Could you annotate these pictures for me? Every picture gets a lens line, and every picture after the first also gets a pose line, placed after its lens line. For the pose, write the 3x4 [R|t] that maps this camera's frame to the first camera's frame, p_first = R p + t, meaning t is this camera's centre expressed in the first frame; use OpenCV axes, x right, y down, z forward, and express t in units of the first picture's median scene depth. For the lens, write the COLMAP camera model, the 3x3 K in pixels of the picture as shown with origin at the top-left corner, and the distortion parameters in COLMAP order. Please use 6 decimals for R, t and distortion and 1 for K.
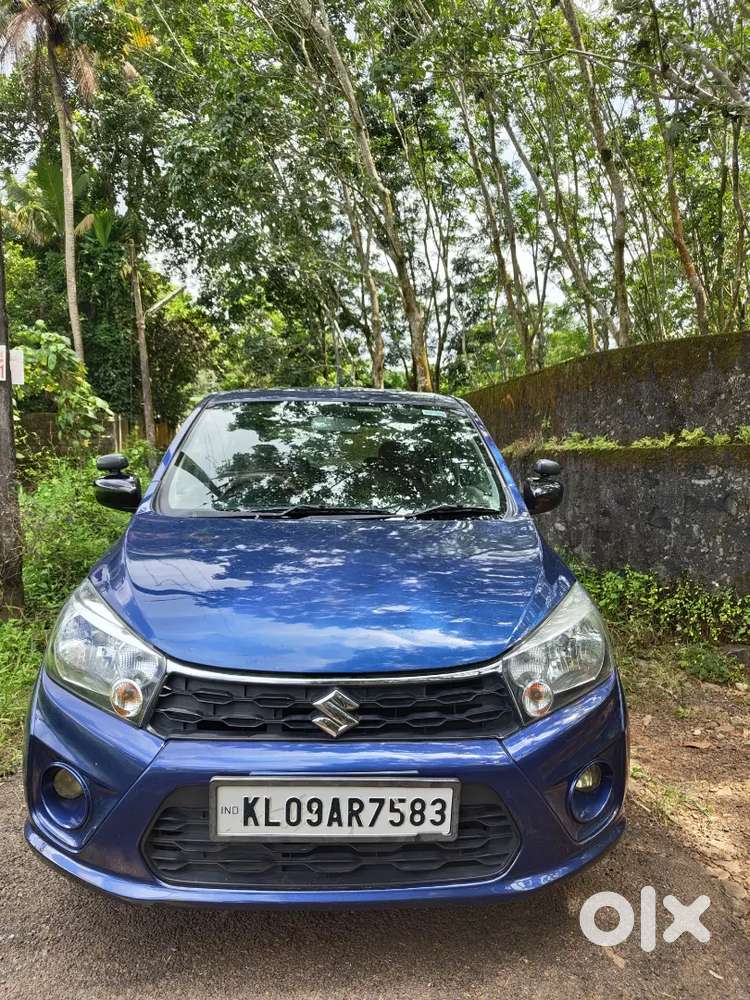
lens RADIAL K [[705.6, 0, 372.6], [0, 705.6, 505.1], [0, 0, 1]] dist [-0.002629, 0.003660]
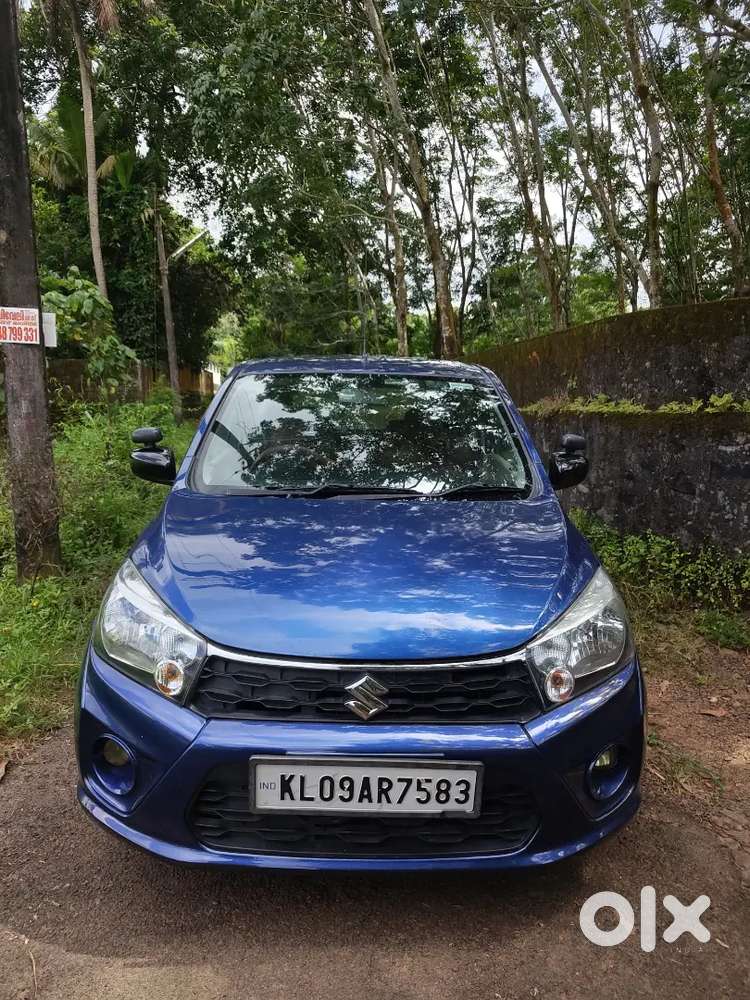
lens RADIAL K [[702.2, 0, 366.1], [0, 702.2, 495.7], [0, 0, 1]] dist [-0.001269, 0.003012]
pose [[0.999234, 0.010615, -0.037663, -0.006228], [-0.008006, 0.997602, 0.068751, -0.029870], [0.038303, -0.068397, 0.996923, -0.010640]]
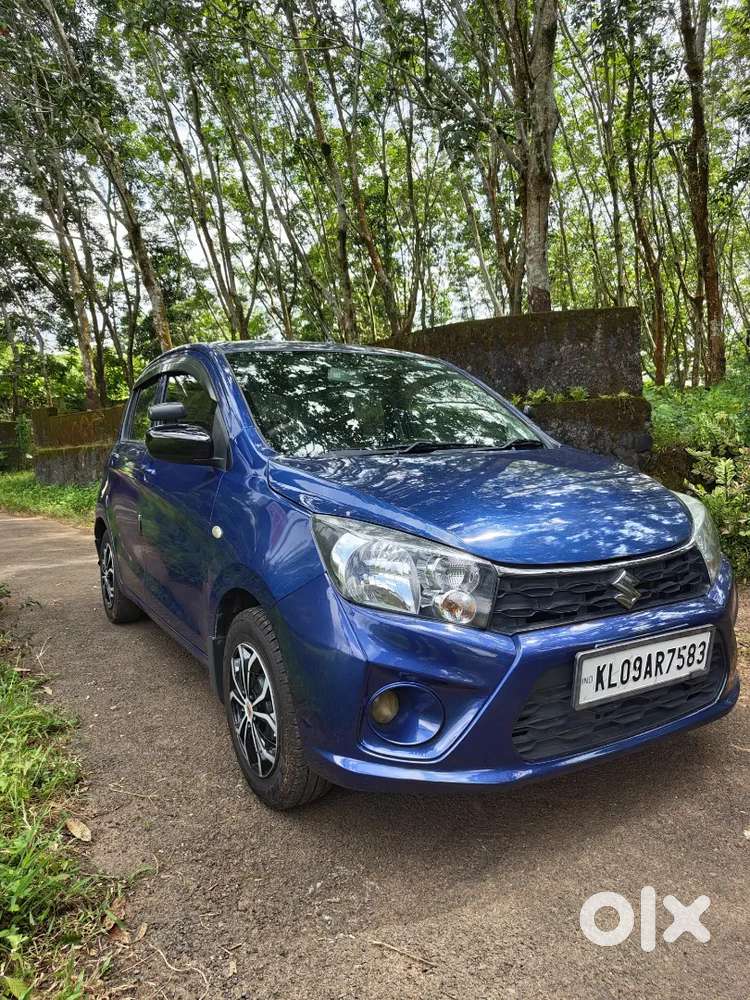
lens RADIAL K [[705.6, 0, 372.6], [0, 705.6, 505.1], [0, 0, 1]] dist [-0.002629, 0.003660]
pose [[0.883534, -0.074974, 0.462328, -0.369326], [0.067543, 0.997183, 0.032630, 0.031613], [-0.463472, 0.002398, 0.886109, 0.051962]]
